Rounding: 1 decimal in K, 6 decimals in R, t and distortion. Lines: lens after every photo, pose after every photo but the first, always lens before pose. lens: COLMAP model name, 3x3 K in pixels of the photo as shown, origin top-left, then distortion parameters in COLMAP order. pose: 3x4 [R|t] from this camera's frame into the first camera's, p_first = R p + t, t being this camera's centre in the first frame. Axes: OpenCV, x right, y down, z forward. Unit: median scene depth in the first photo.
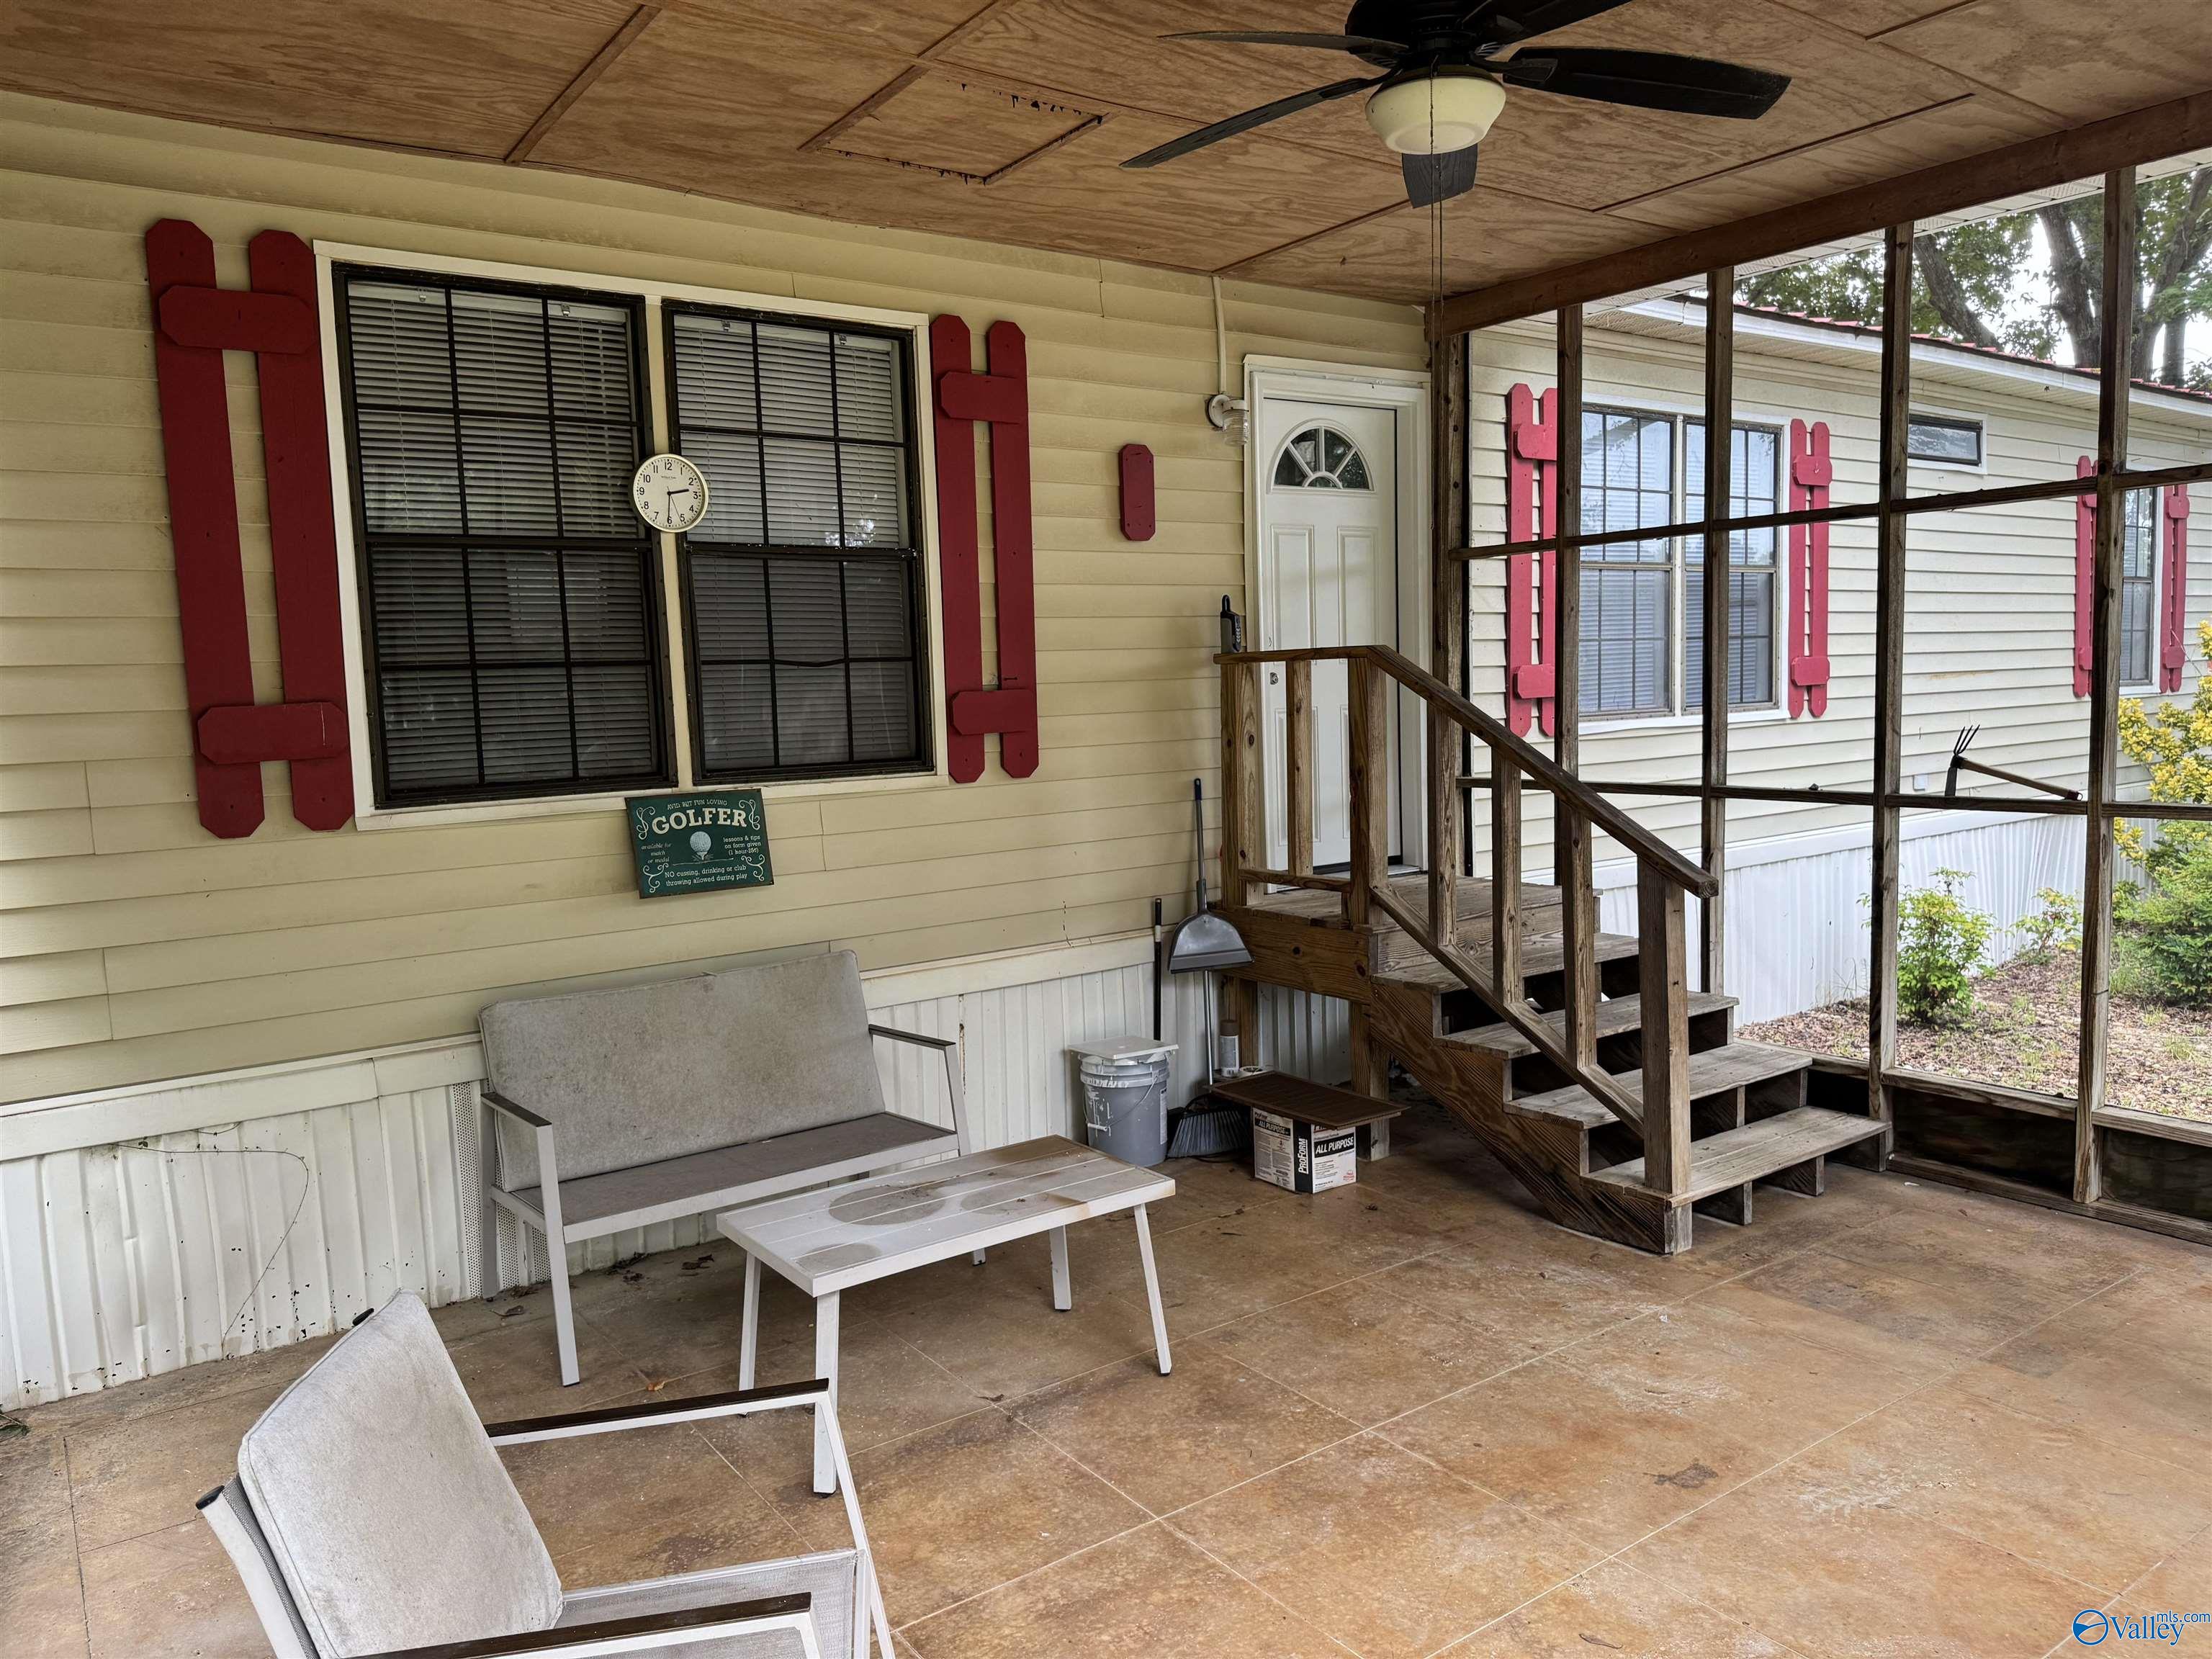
lens RADIAL K [[1547.1, 0, 1092.7], [0, 1547.1, 843.2], [0, 0, 1]] dist [0.026101, -0.063508]
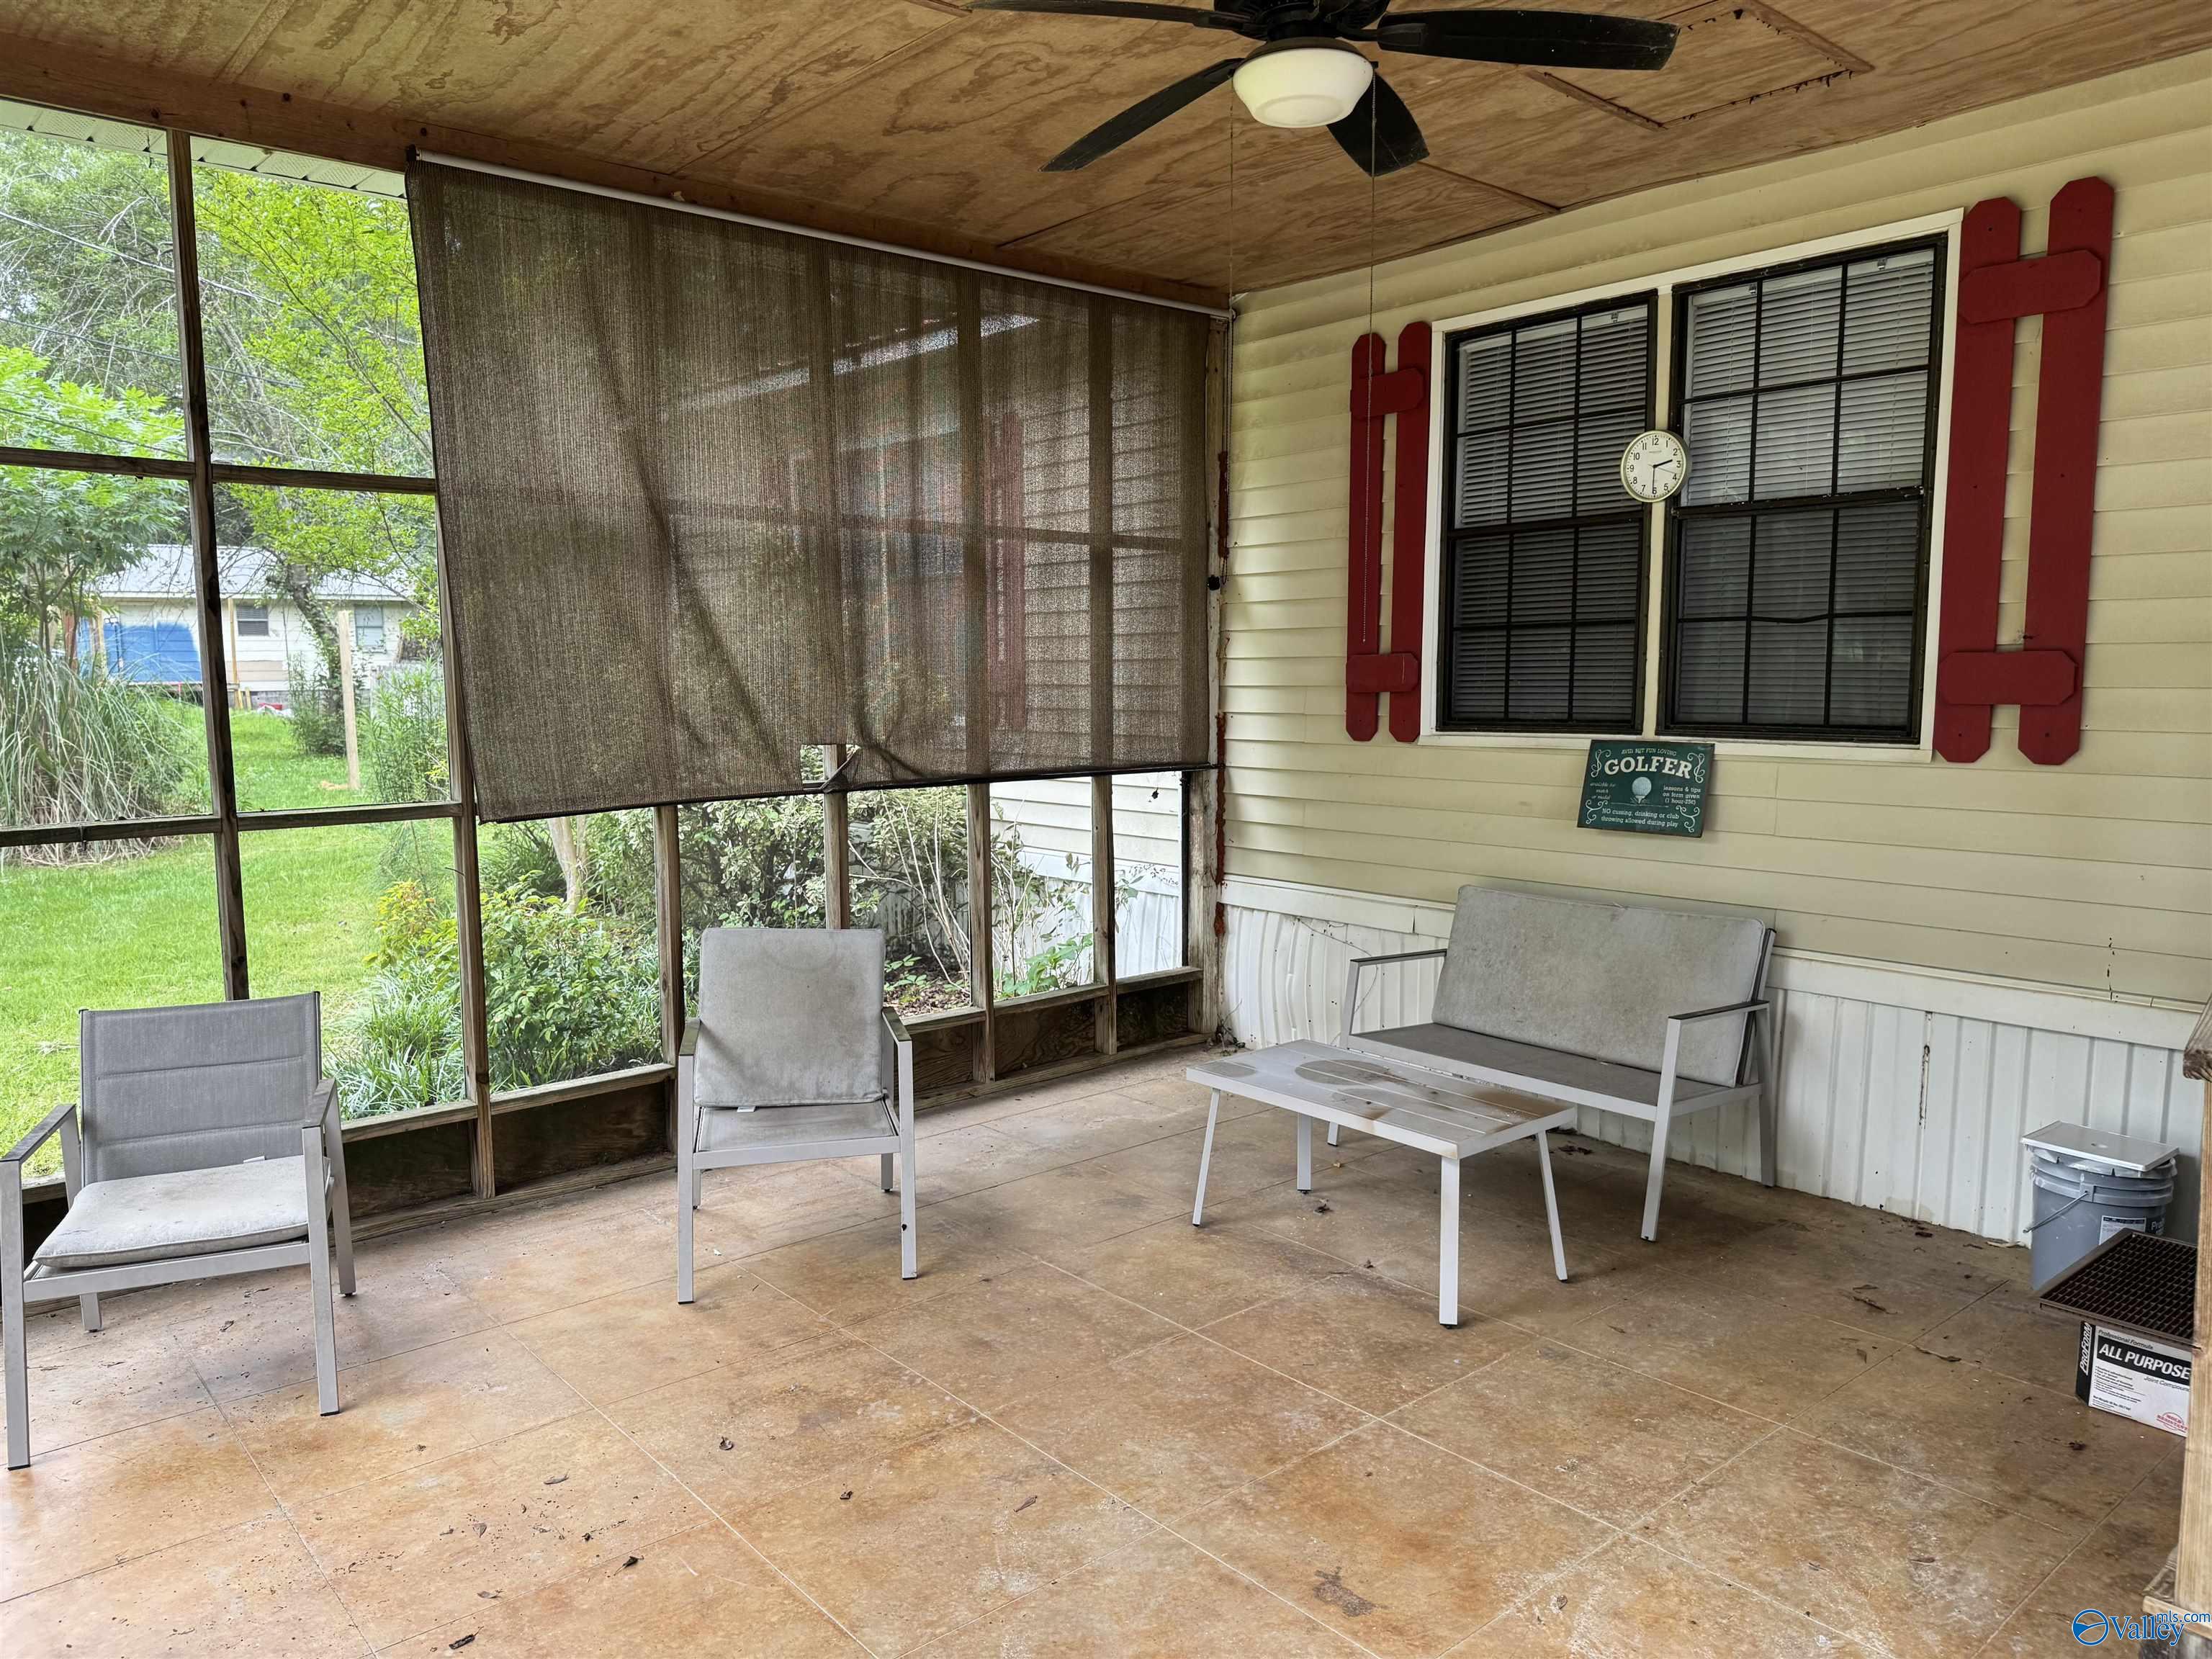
lens RADIAL K [[1547.1, 0, 1090.1], [0, 1547.1, 848.4], [0, 0, 1]] dist [0.026101, -0.063508]
pose [[0.077332, 0.149506, -0.985732, 0.827046], [-0.092702, 0.985488, 0.142197, -0.079555], [0.992686, 0.080383, 0.090069, 0.533000]]
